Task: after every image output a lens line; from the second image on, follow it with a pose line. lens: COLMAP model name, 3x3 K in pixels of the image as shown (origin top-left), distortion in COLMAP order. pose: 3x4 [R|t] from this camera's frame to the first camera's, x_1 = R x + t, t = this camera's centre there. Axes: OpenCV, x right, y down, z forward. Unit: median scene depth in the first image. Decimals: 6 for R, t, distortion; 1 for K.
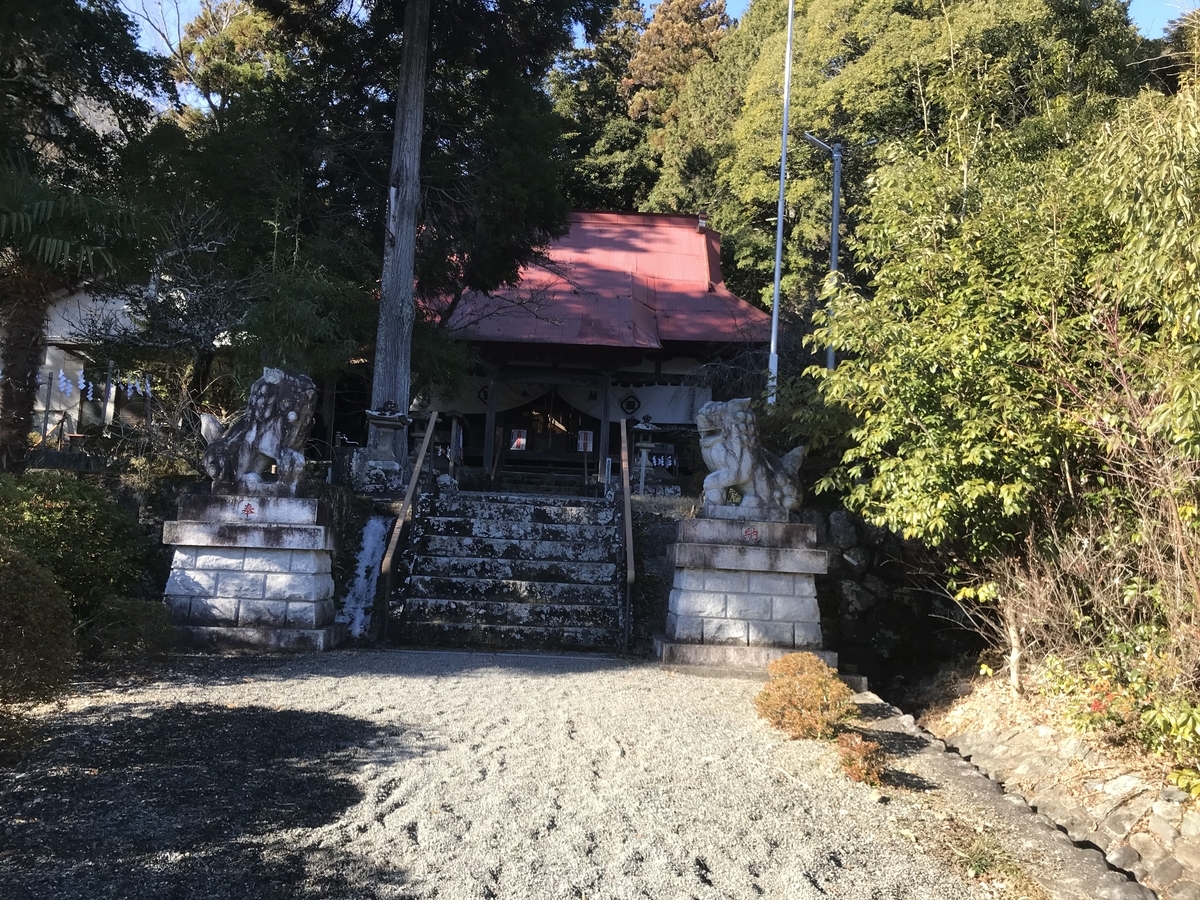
lens RADIAL K [[986.2, 0, 599.7], [0, 986.2, 450.0], [0, 0, 1]] dist [0.008148, 0.000200]
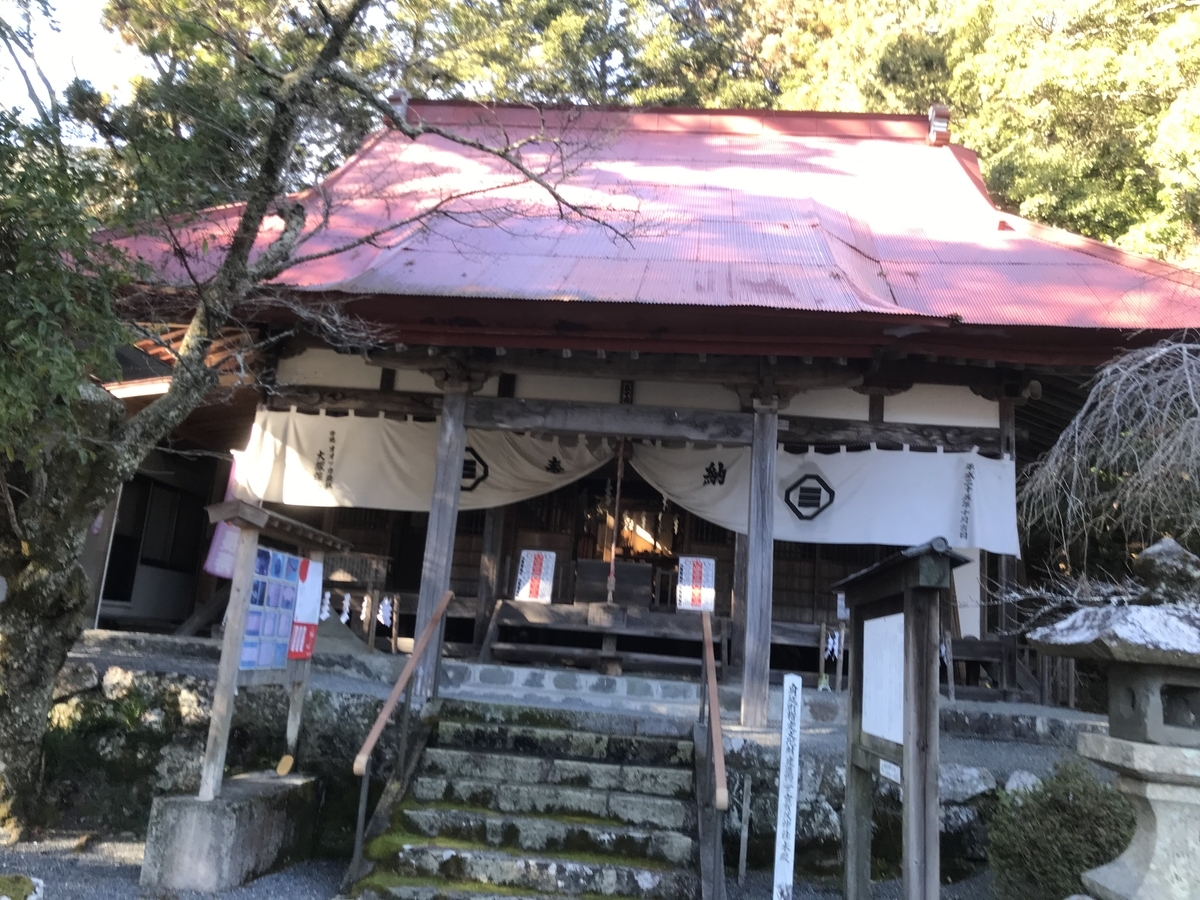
lens RADIAL K [[986.2, 0, 599.3], [0, 986.2, 449.0], [0, 0, 1]] dist [0.008148, 0.000200]
pose [[0.995837, 0.015148, -0.089885, -0.018320], [-0.024394, 0.994416, -0.102669, -0.021528], [0.087828, 0.104435, 0.990646, 0.585546]]
